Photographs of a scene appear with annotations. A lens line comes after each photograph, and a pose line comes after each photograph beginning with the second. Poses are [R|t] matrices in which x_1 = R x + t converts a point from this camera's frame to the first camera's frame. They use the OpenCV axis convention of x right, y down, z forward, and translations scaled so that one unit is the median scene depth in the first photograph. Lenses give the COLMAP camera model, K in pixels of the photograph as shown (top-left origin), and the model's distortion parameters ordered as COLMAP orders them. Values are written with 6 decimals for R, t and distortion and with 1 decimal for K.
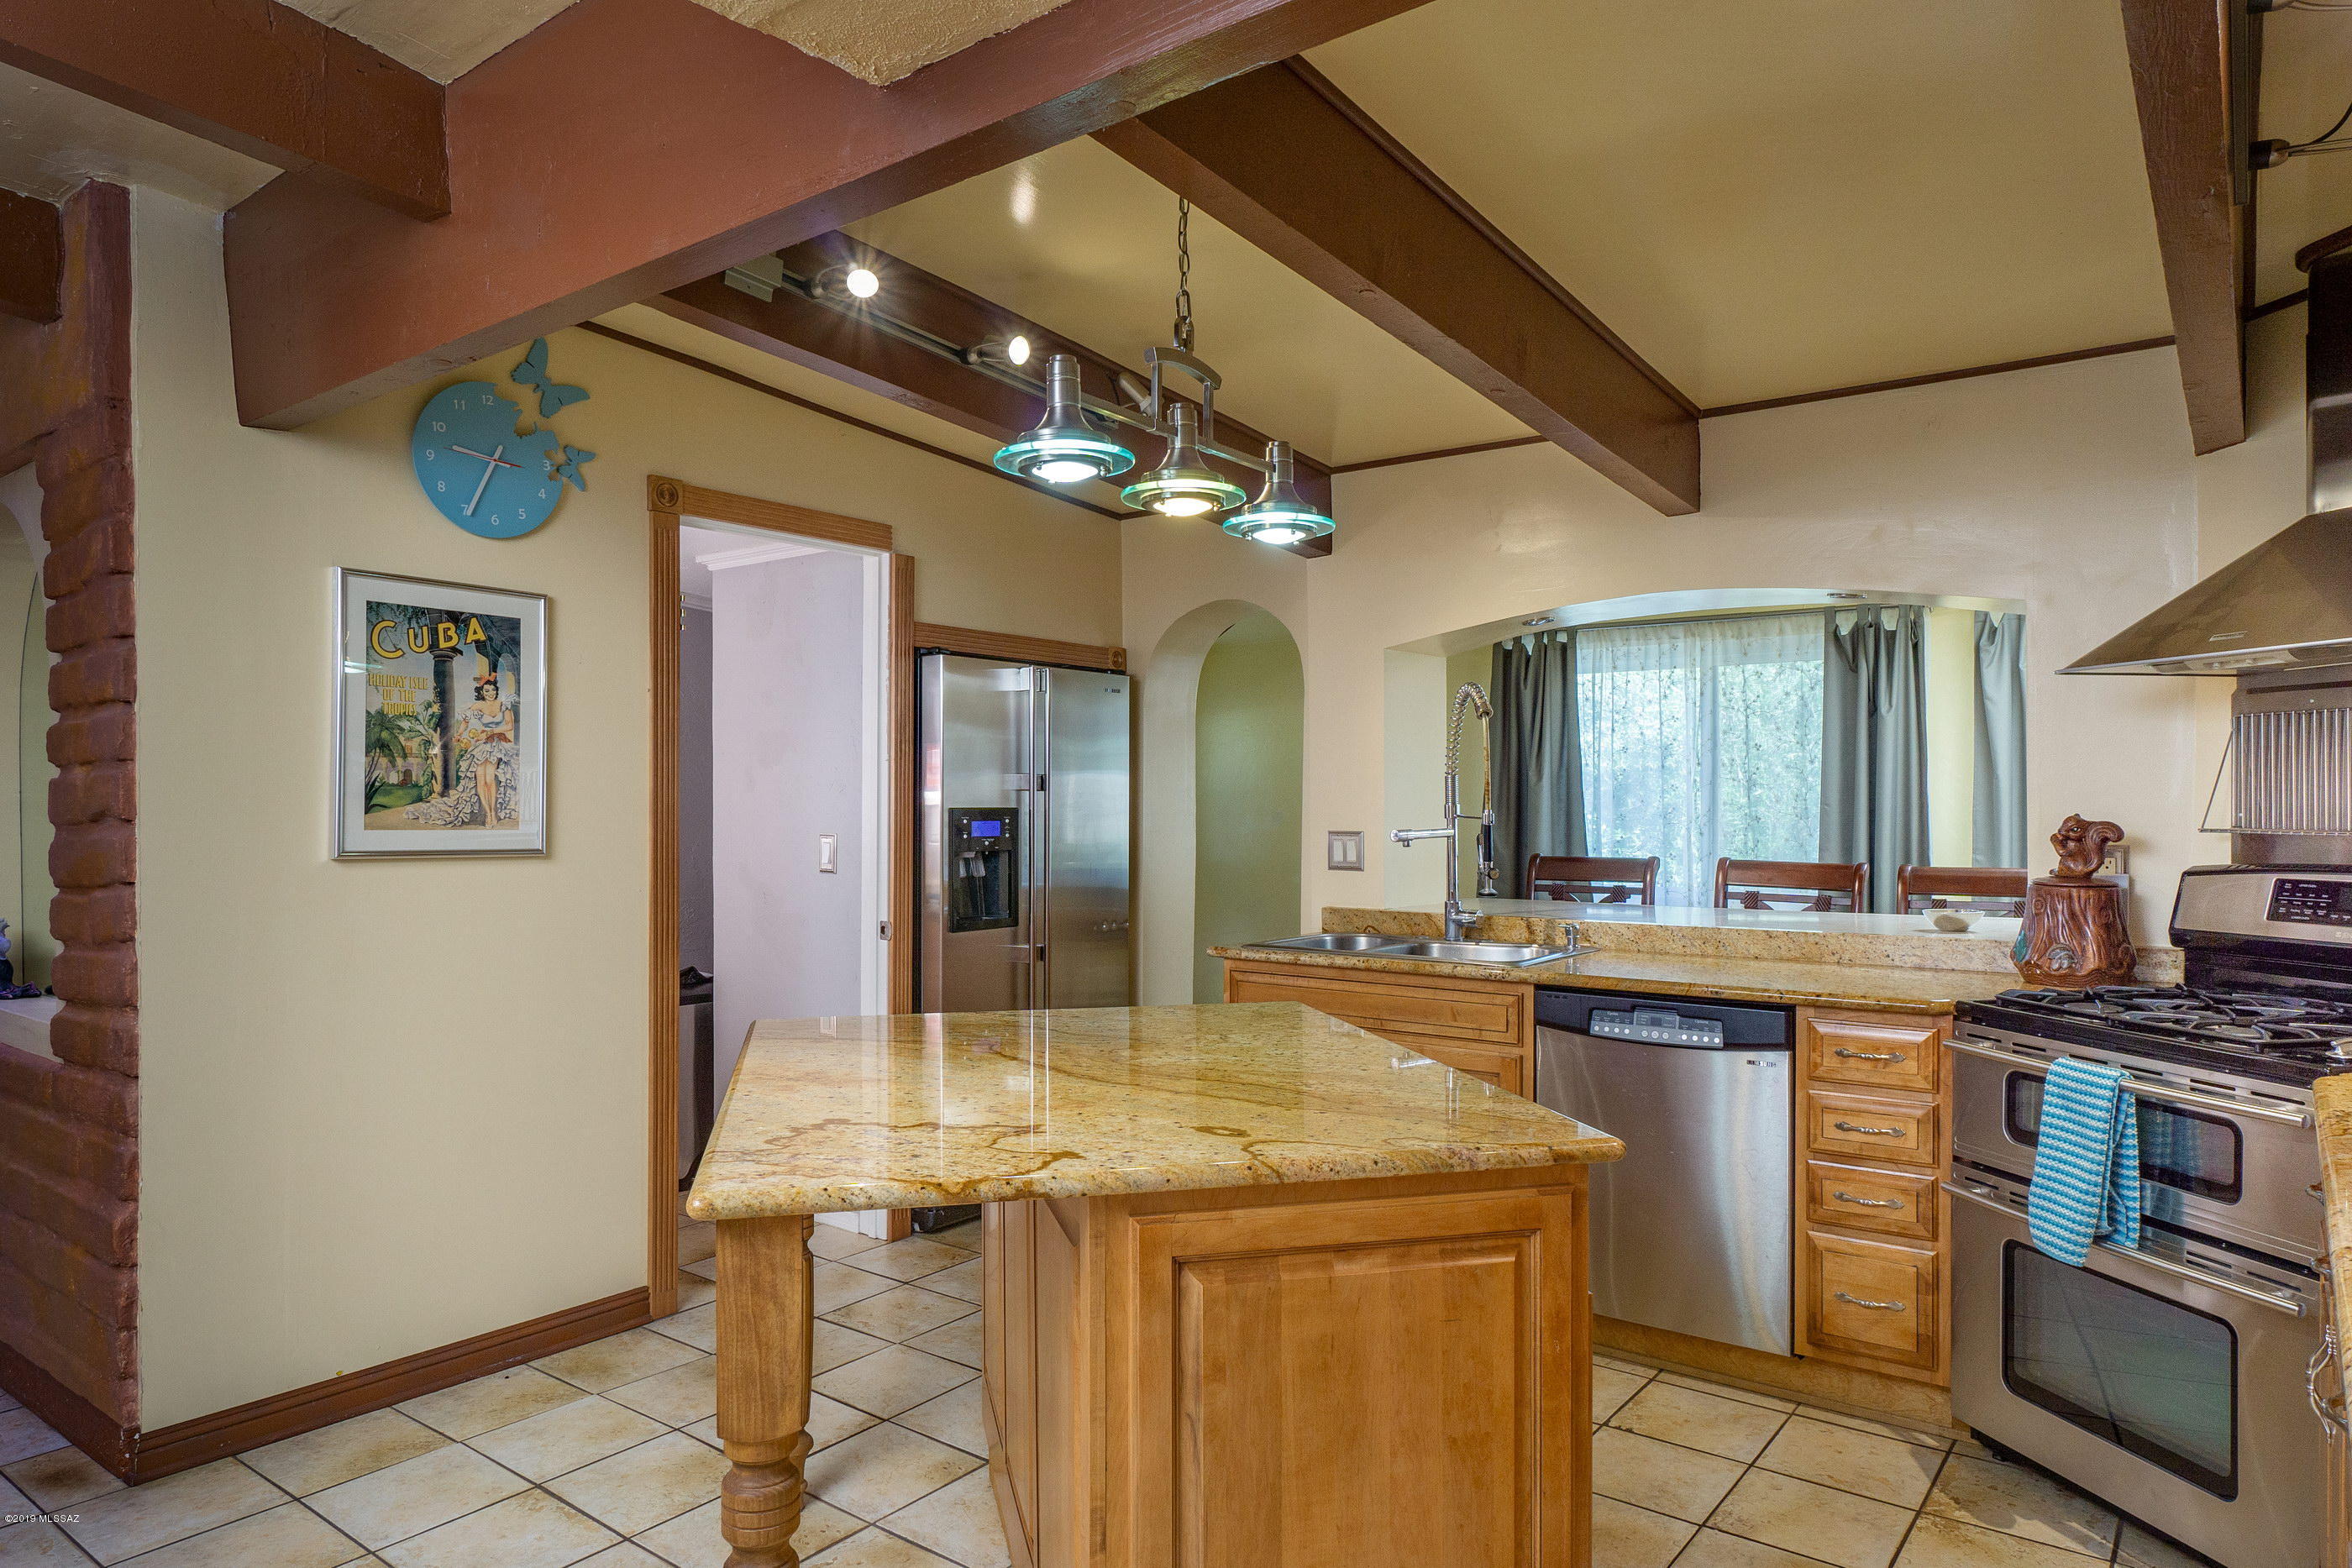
lens RADIAL K [[1431.9, 0, 1176.0], [0, 1431.9, 784.0], [0, 0, 1]] dist [-0.004400, -0.000165]
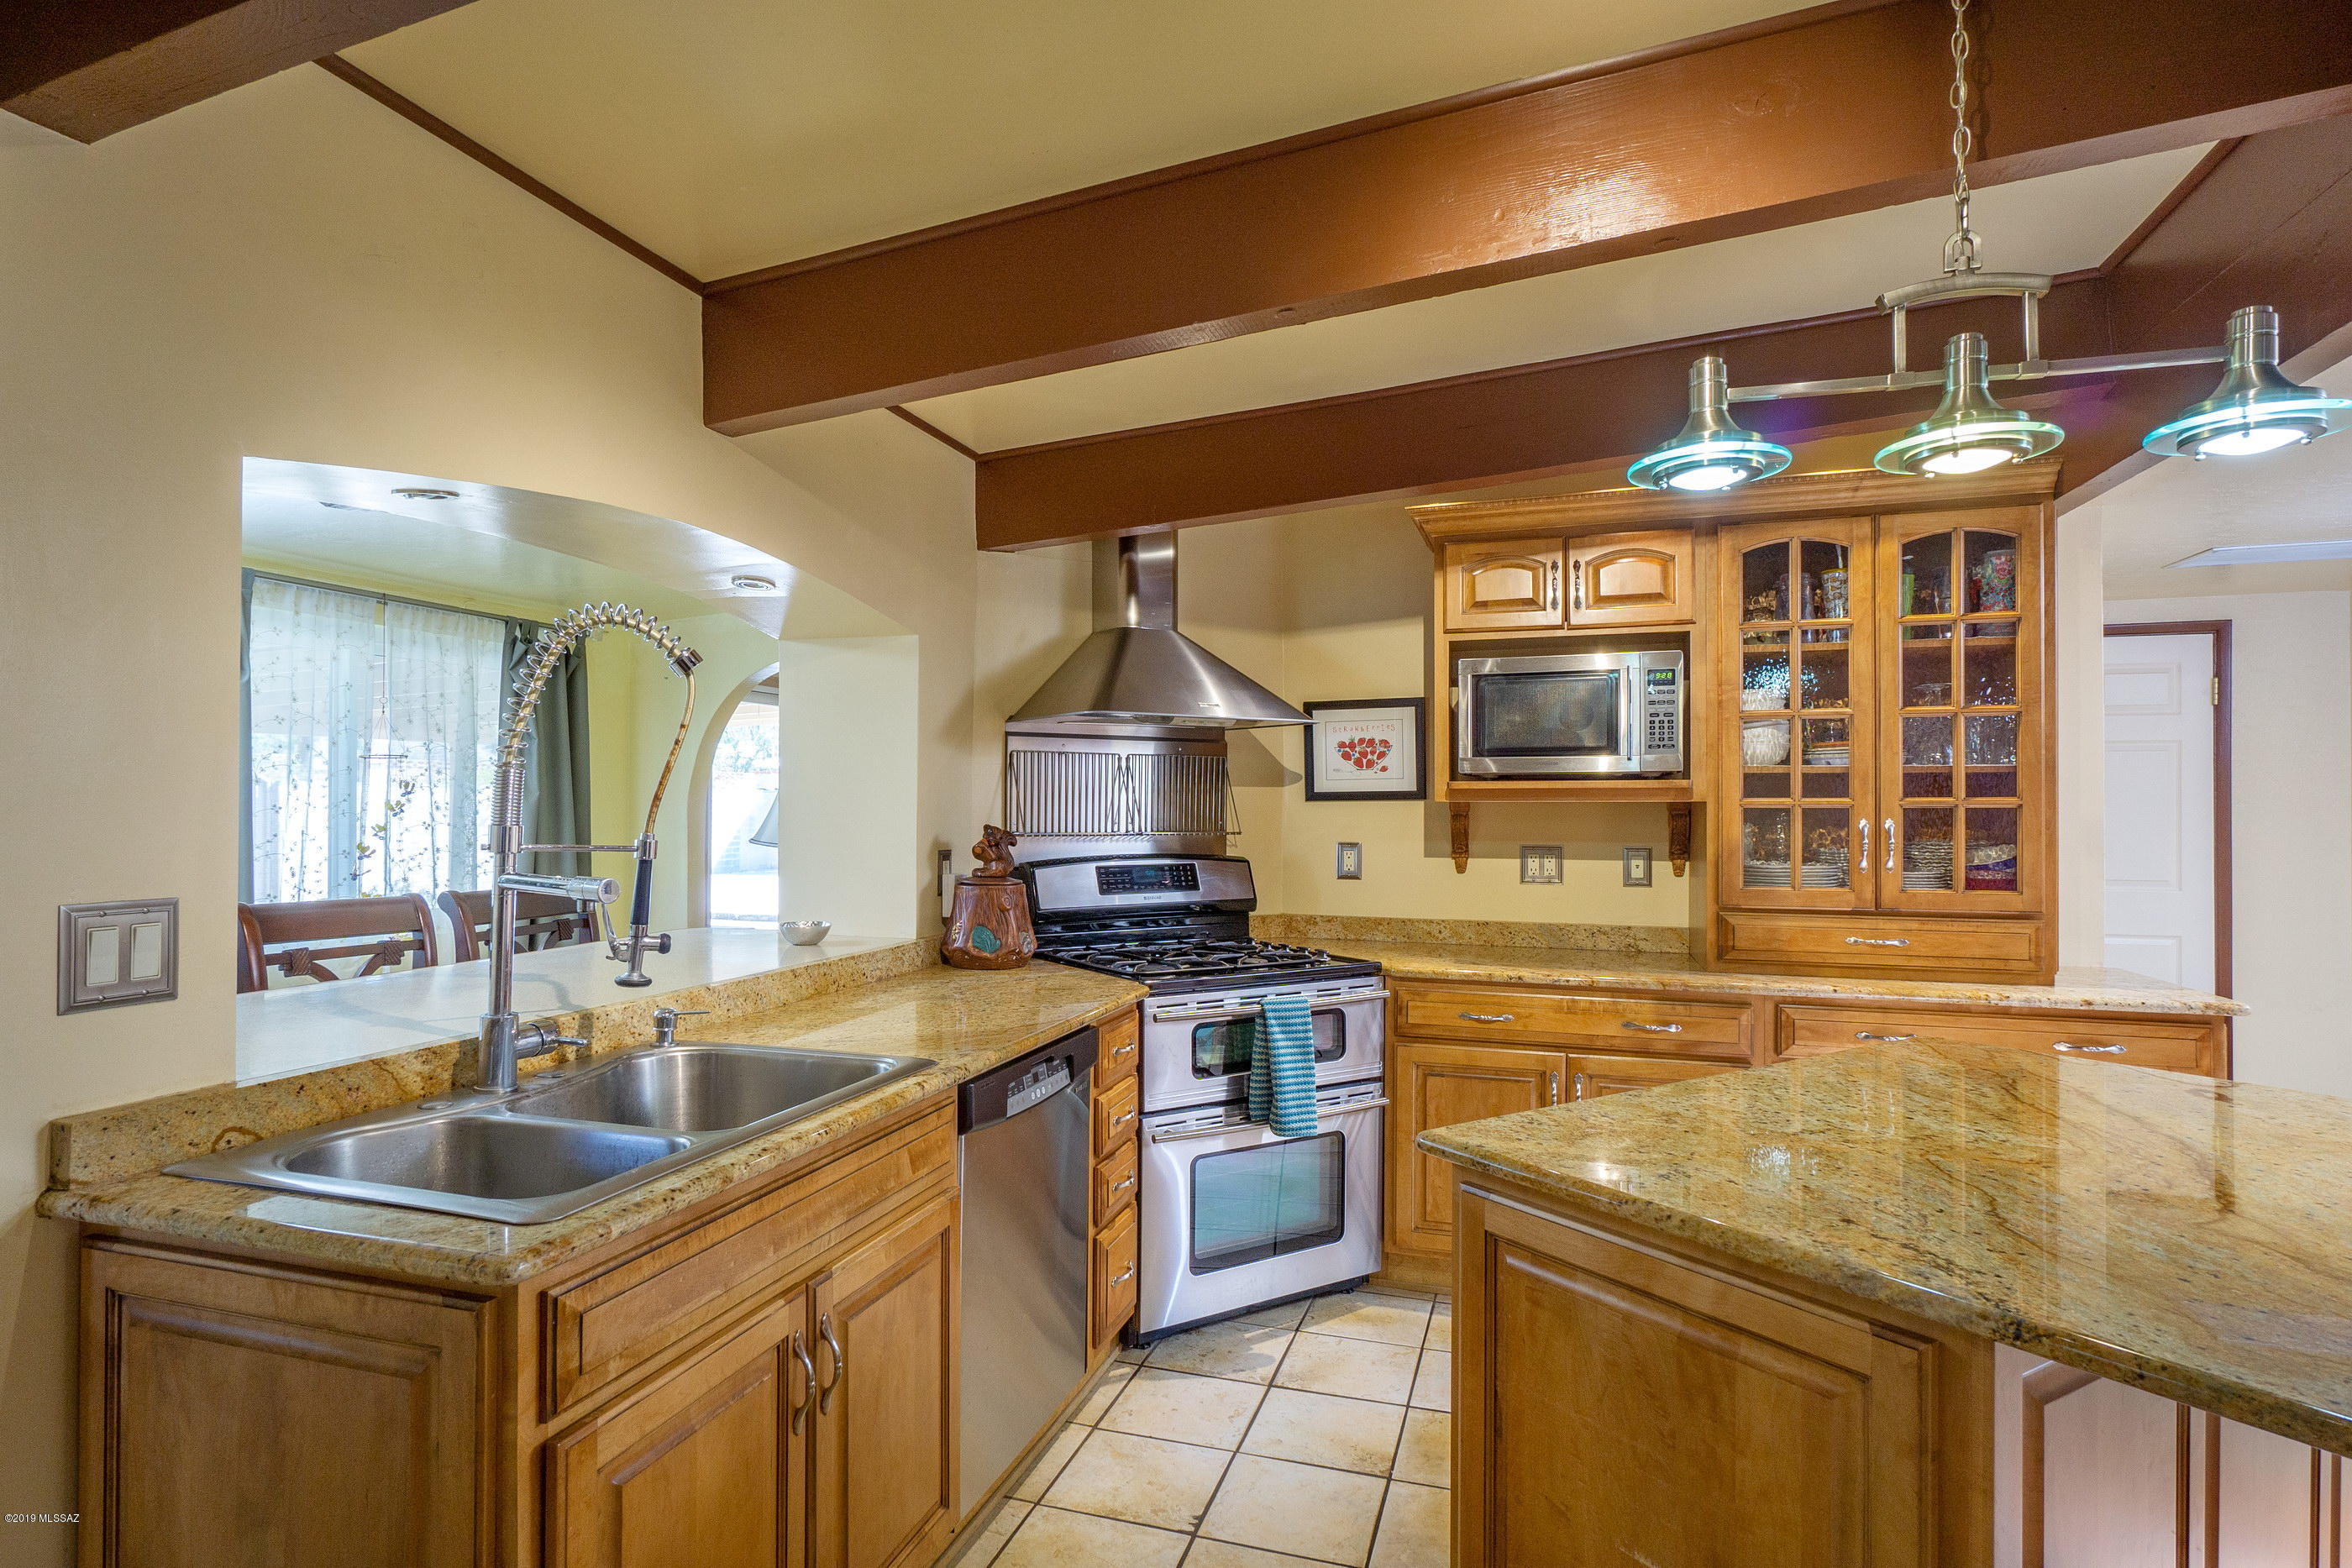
lens RADIAL K [[1223.9, 0, 1160.5], [0, 1223.9, 781.3], [0, 0, 1]] dist [-0.008053, -0.001114]
pose [[-0.313702, 0.015713, 0.949391, -0.379670], [-0.014392, 0.999670, -0.021300, 0.004891], [-0.949412, -0.020345, -0.313372, 1.156760]]
